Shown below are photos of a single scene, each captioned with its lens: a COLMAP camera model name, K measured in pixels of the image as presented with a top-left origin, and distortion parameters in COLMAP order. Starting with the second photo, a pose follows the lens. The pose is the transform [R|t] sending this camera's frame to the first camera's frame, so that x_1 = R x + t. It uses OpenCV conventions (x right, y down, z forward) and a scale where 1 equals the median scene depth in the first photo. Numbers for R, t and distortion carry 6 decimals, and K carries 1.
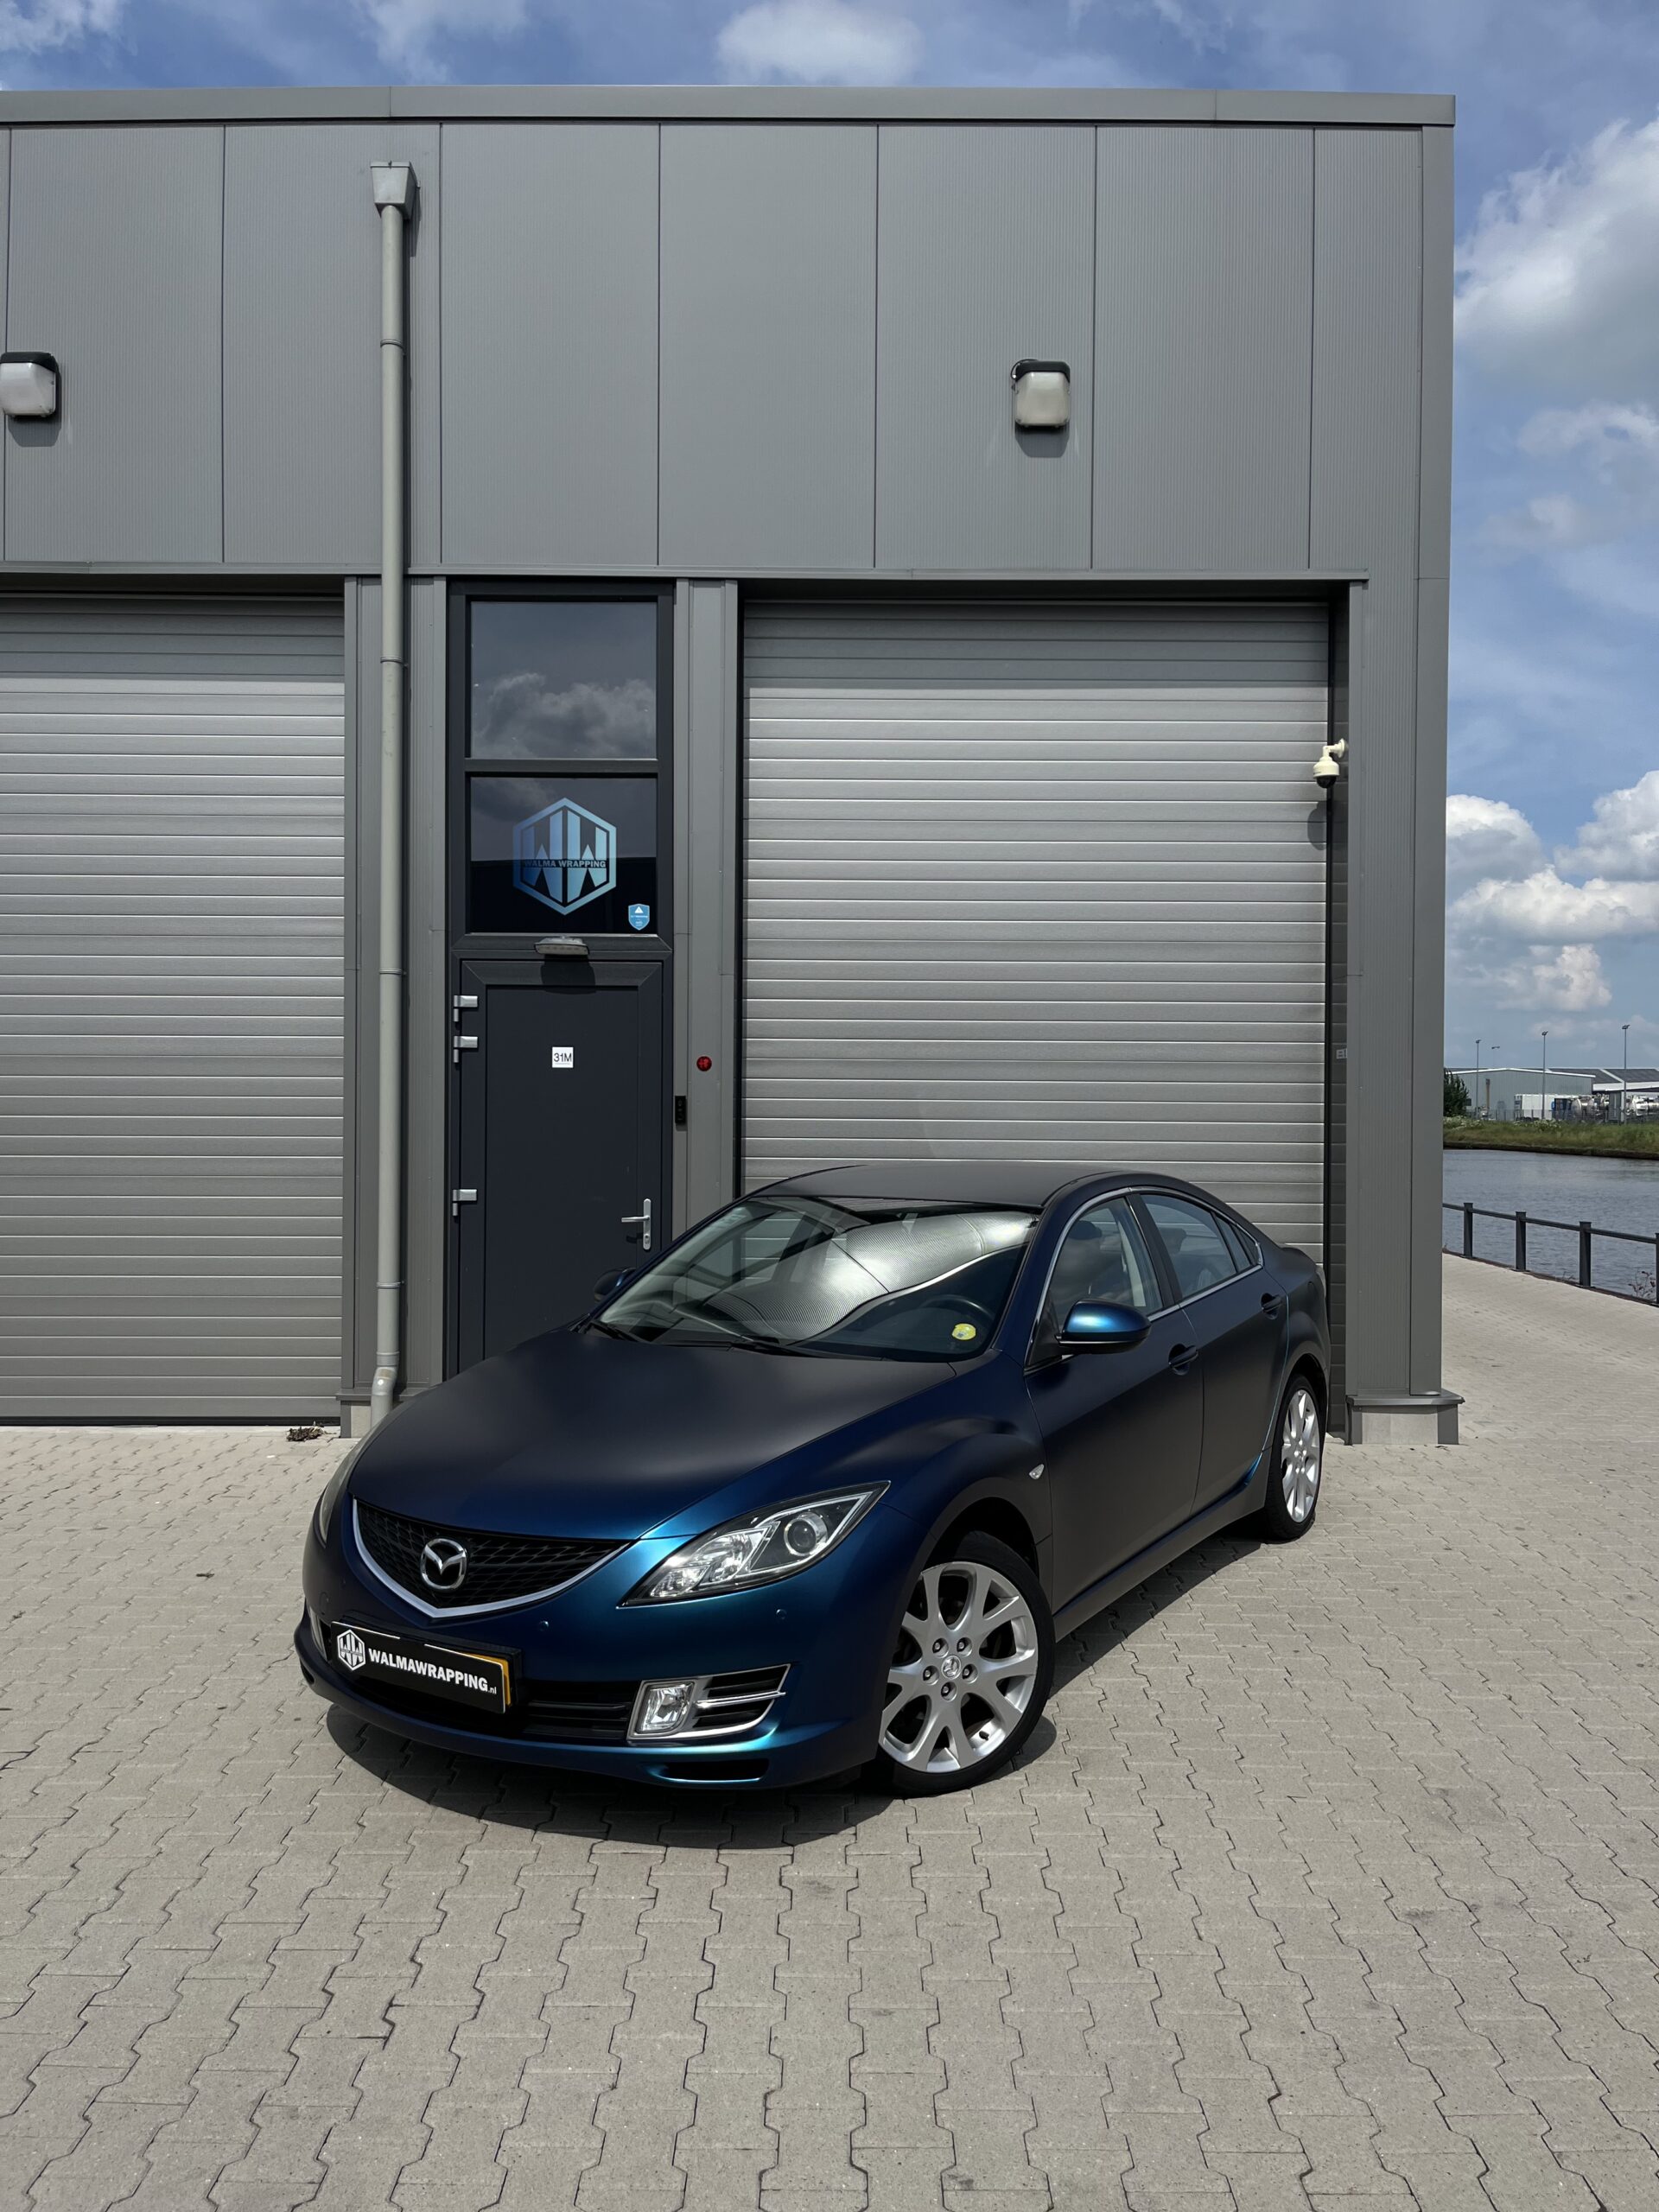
lens RADIAL K [[1708.2, 0, 824.5], [0, 1708.2, 1098.4], [0, 0, 1]] dist [0.005807, -0.005855]
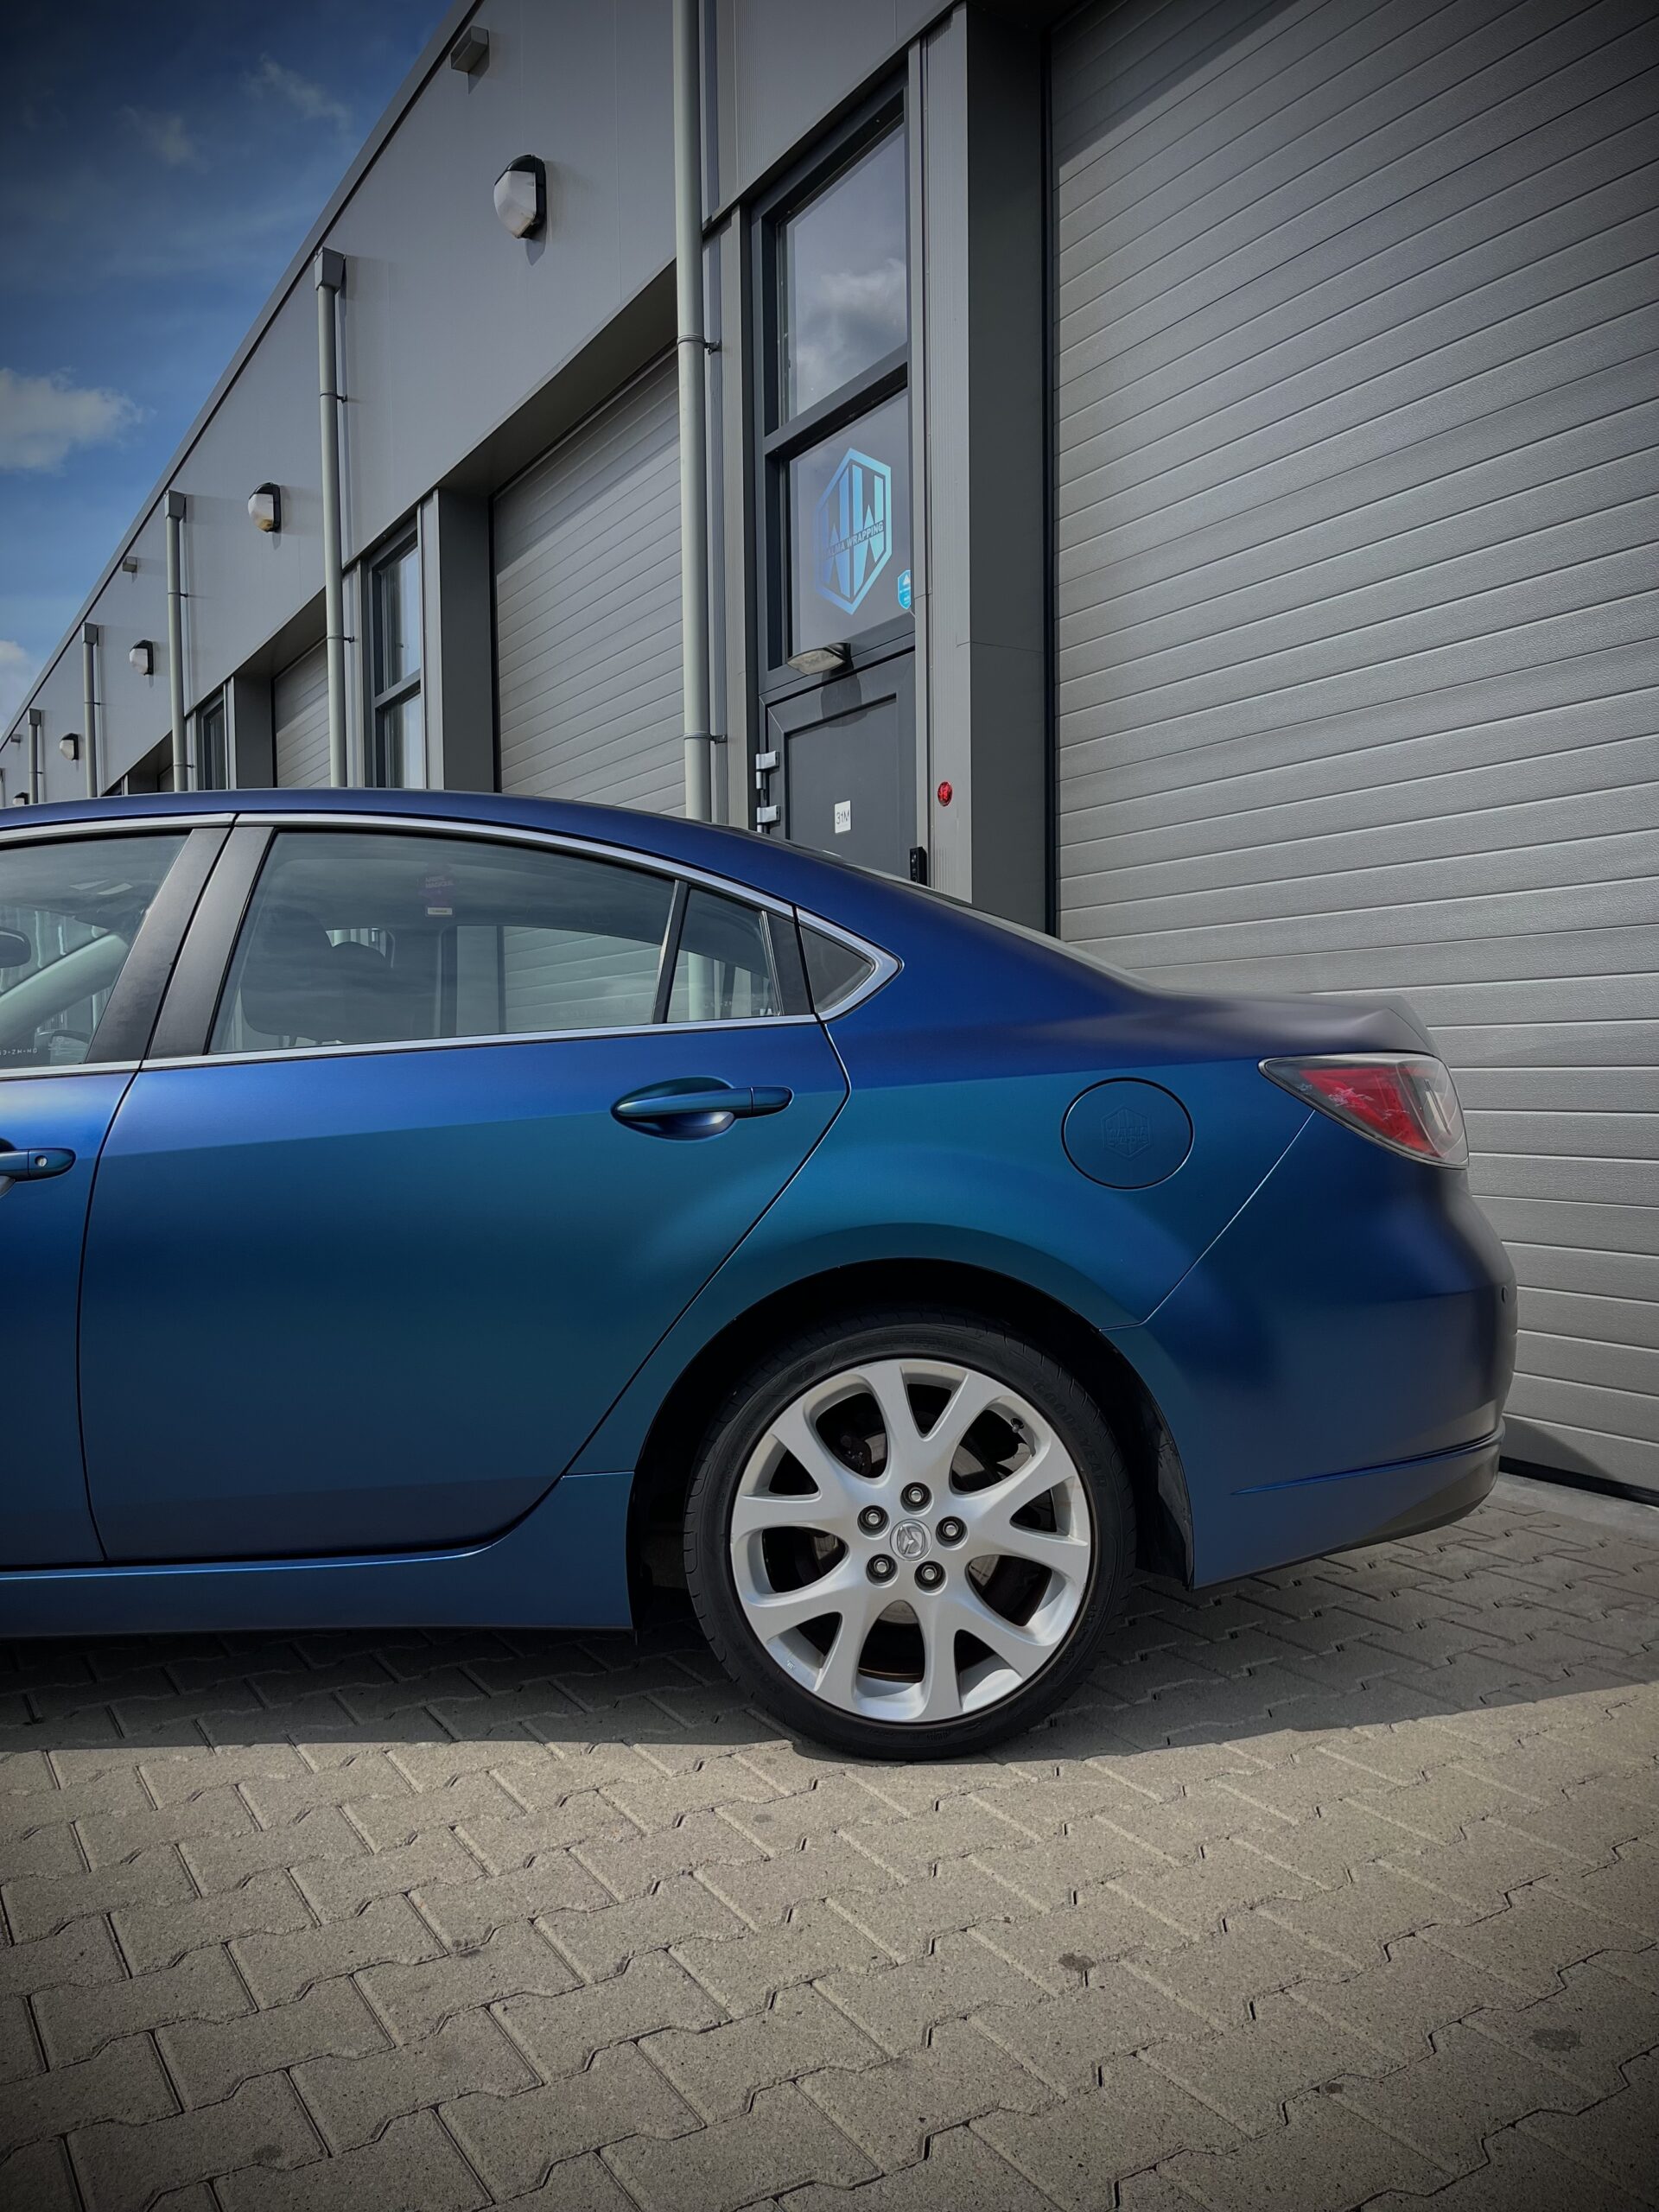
lens RADIAL K [[1708.2, 0, 824.5], [0, 1708.2, 1098.4], [0, 0, 1]] dist [0.005807, -0.005855]
pose [[0.525310, -0.000526, -0.850911, 0.447395], [-0.000529, 0.999999, -0.000945, 0.093899], [0.850911, 0.000947, 0.525309, 0.630021]]
